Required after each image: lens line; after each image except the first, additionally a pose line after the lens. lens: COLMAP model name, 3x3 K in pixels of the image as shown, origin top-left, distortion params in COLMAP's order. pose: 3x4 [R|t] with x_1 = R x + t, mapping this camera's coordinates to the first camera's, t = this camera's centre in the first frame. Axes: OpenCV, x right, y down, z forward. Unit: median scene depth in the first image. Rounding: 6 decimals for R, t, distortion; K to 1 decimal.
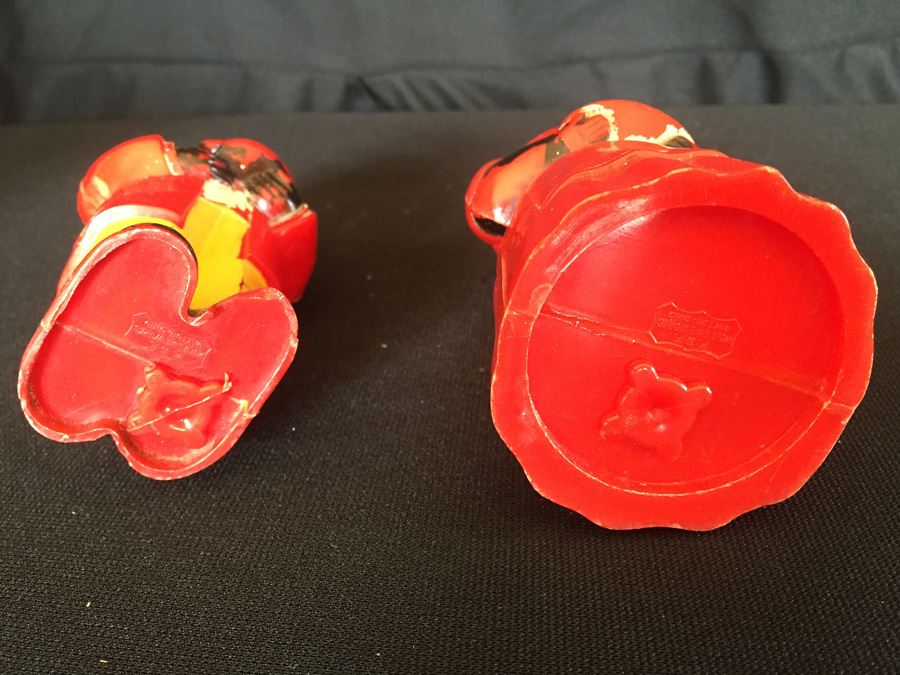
lens RADIAL K [[803.4, 0, 450.0], [0, 803.4, 337.5], [0, 0, 1]] dist [0.094871, -0.157074]
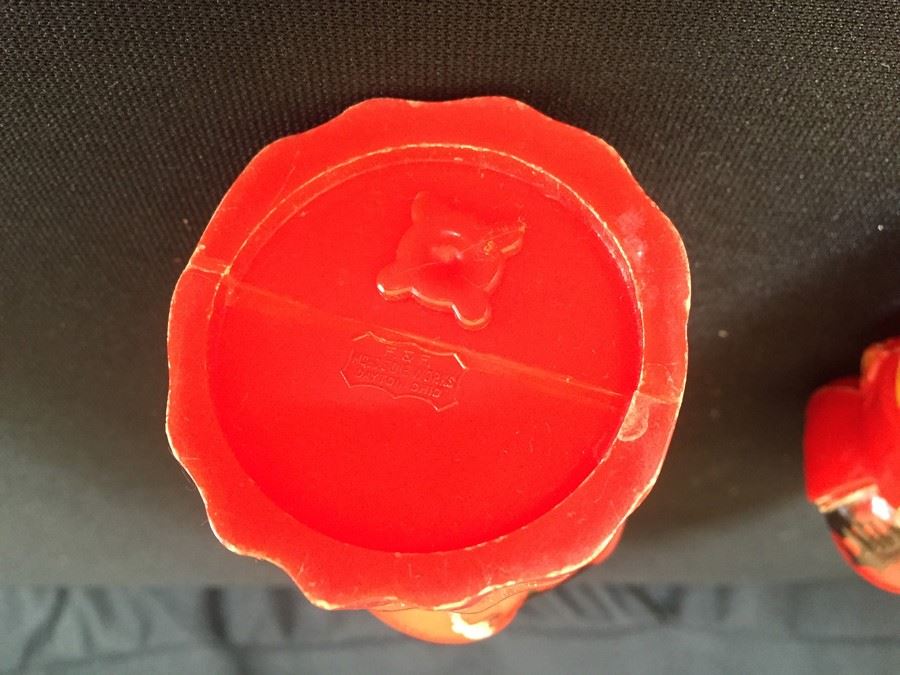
lens RADIAL K [[803.4, 0, 450.0], [0, 803.4, 337.5], [0, 0, 1]] dist [0.094871, -0.157074]
pose [[-0.998315, 0.004166, 0.057871, 0.213597], [-0.005112, -0.999856, -0.016212, 0.032198], [0.057795, -0.016480, 0.998192, 0.271623]]
